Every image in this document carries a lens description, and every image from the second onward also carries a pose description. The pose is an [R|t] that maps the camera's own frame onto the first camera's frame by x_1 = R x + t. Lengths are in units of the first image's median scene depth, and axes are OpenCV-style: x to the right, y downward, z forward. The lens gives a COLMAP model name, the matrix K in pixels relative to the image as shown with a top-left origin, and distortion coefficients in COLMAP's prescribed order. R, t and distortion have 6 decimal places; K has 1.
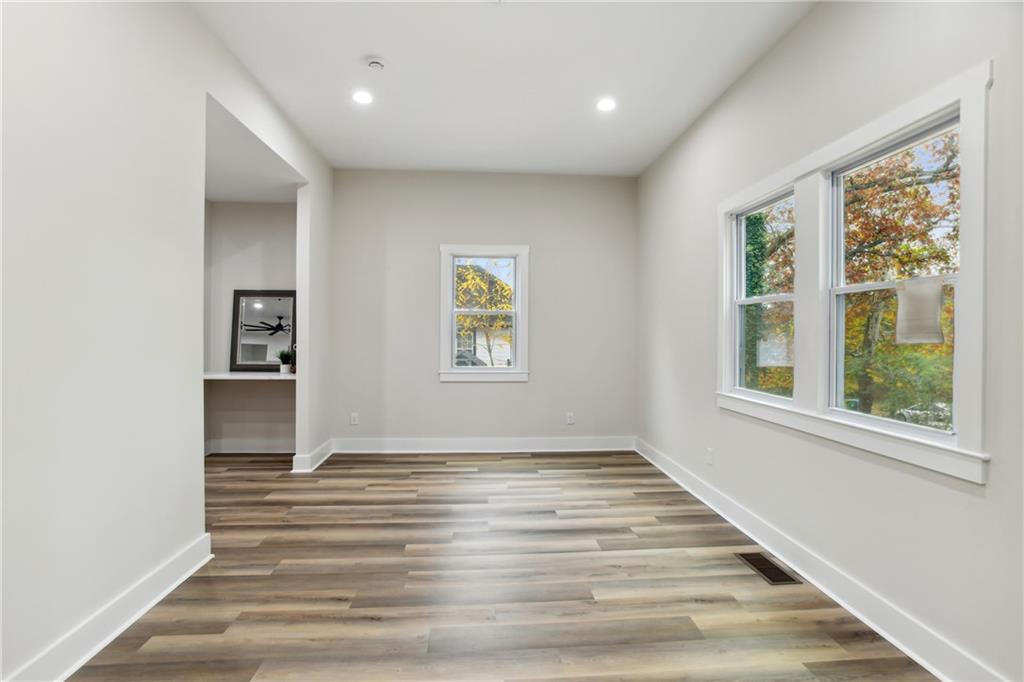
lens RADIAL K [[495.6, 0, 514.7], [0, 495.6, 337.6], [0, 0, 1]] dist [-0.053632, 0.024721]
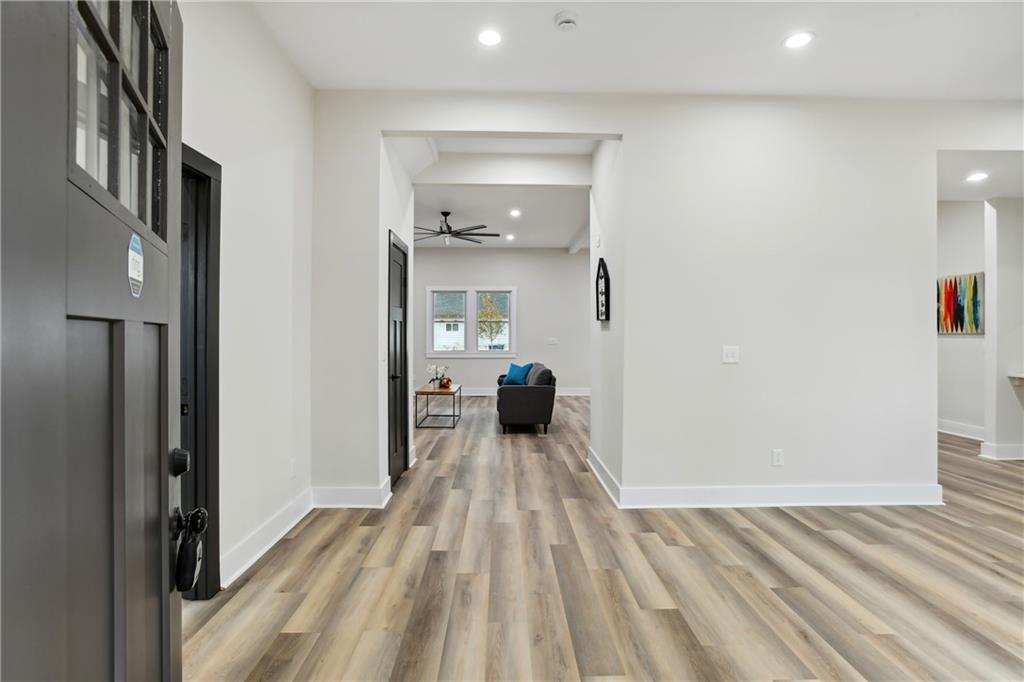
lens RADIAL K [[504.9, 0, 513.4], [0, 504.9, 337.3], [0, 0, 1]] dist [-0.051011, 0.022393]
pose [[-0.052388, 0.001225, -0.998626, 0.553803], [-0.012647, 0.999918, 0.001890, 0.013105], [0.998547, 0.012728, -0.052368, -0.064523]]
